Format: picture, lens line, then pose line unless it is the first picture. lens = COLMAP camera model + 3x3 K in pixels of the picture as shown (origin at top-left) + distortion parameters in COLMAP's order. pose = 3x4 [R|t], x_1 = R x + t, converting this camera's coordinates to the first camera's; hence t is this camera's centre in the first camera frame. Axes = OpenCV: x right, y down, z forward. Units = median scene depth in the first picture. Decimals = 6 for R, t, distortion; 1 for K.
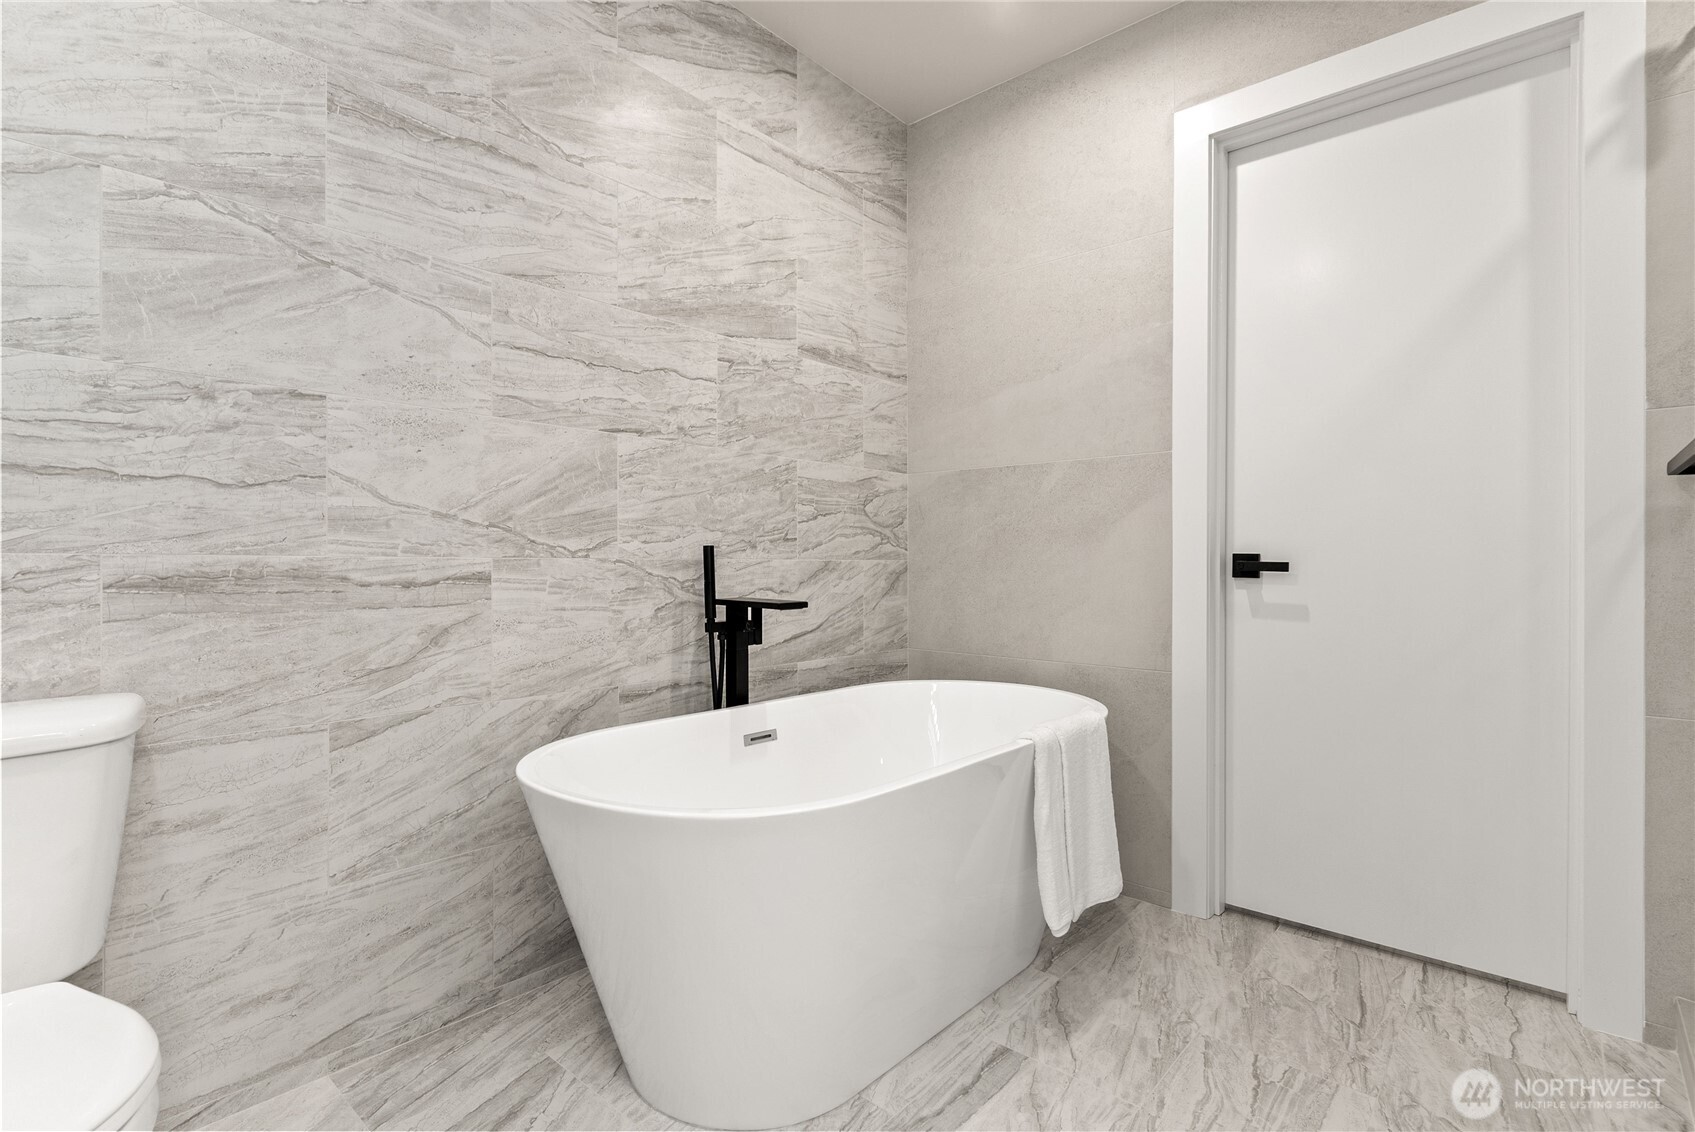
lens RADIAL K [[805.0, 0, 847.5], [0, 805.0, 566.0], [0, 0, 1]] dist [0.001165, 0.000084]
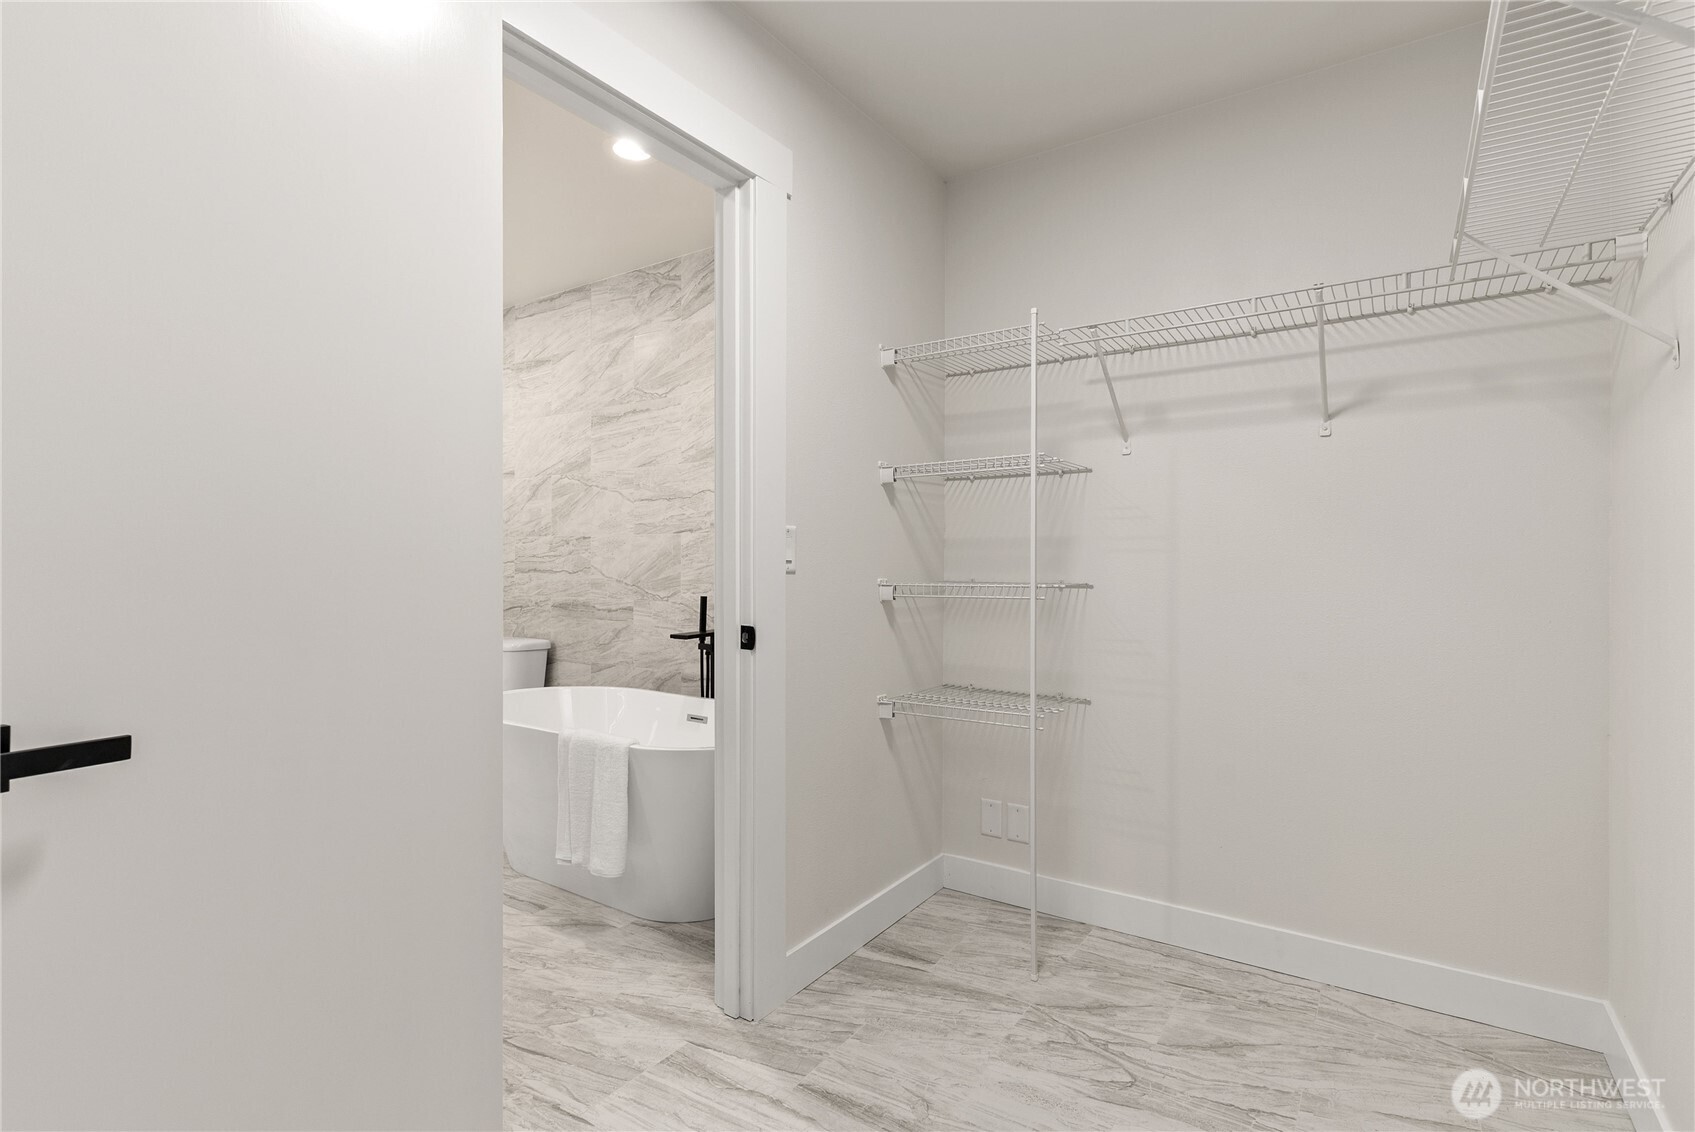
lens RADIAL K [[805.0, 0, 847.5], [0, 805.0, 566.0], [0, 0, 1]] dist [0.001165, 0.000084]
pose [[0.129223, 0.003916, -0.991608, 1.786921], [-0.005180, 0.999981, 0.003274, -0.112387], [0.991602, 0.004713, 0.129241, 1.296518]]
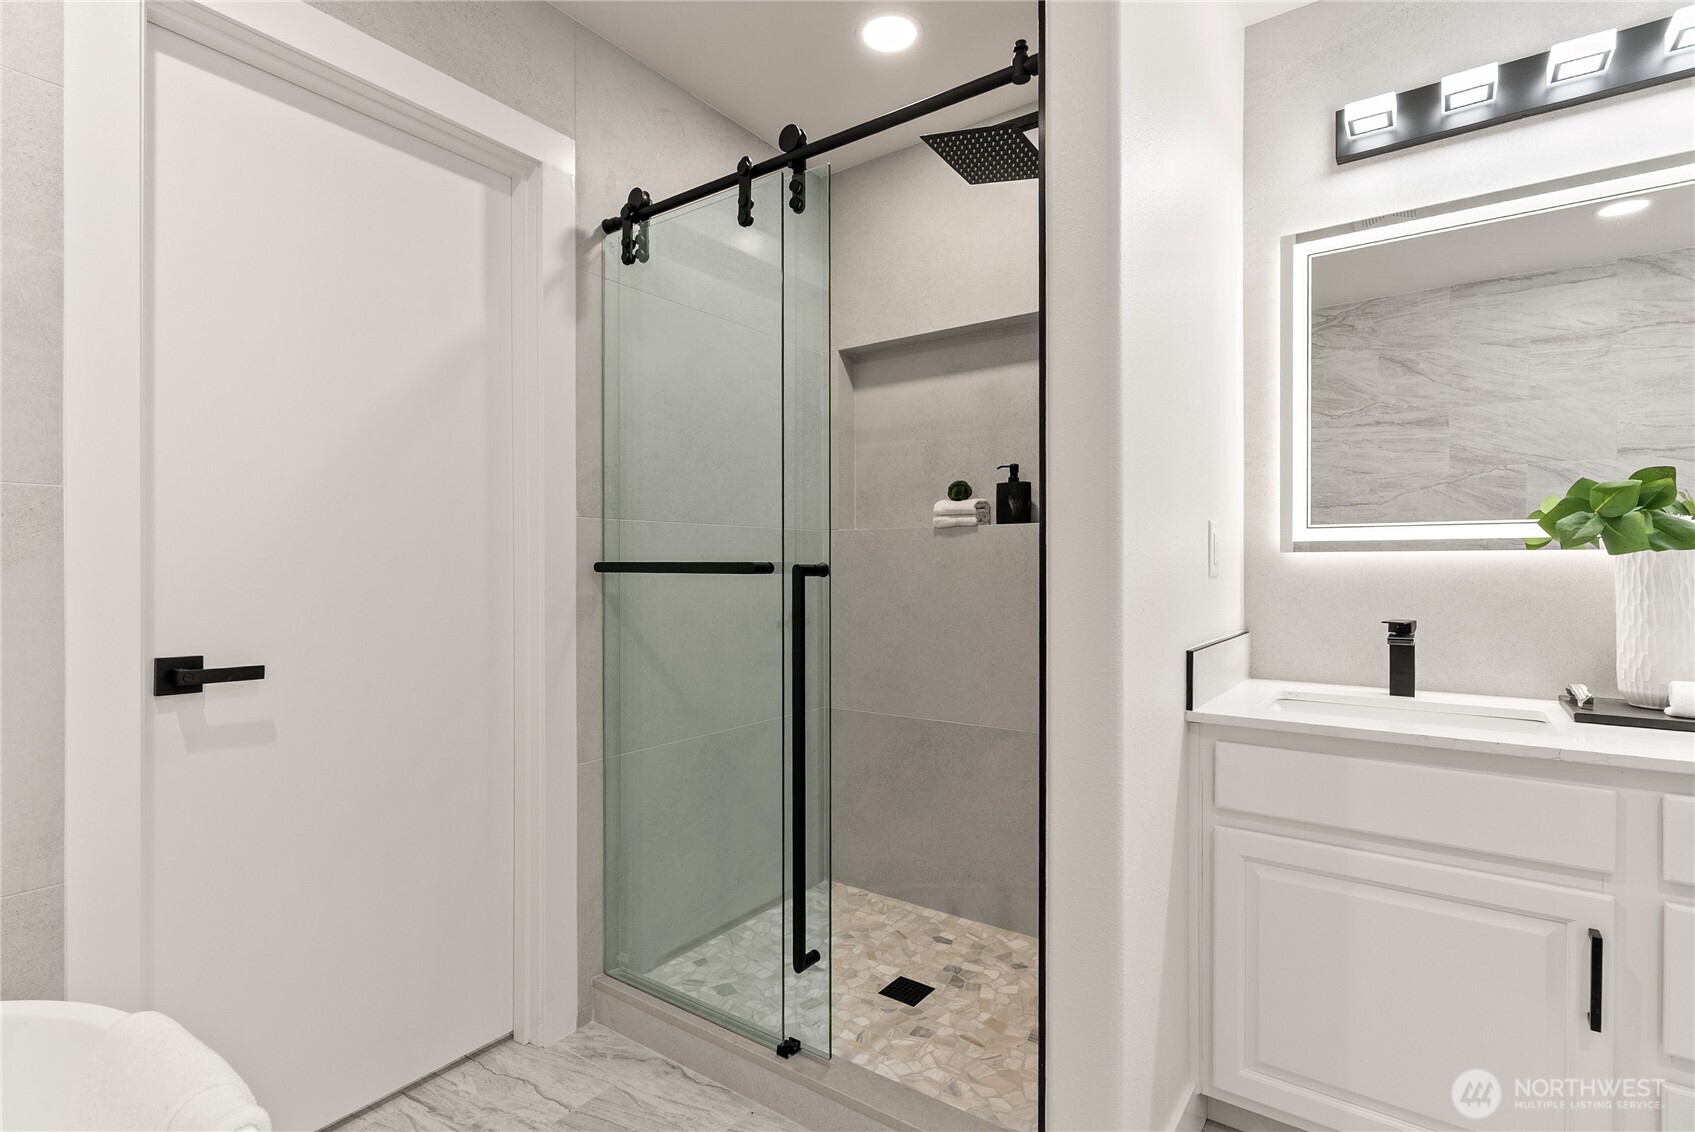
lens RADIAL K [[814.5, 0, 850.6], [0, 814.5, 568.8], [0, 0, 1]] dist [0.000029, -0.000103]
pose [[-0.105382, -0.002697, 0.994428, -0.276181], [0.005576, 0.999979, 0.003303, -0.108462], [-0.994416, 0.005893, -0.105365, 0.665824]]
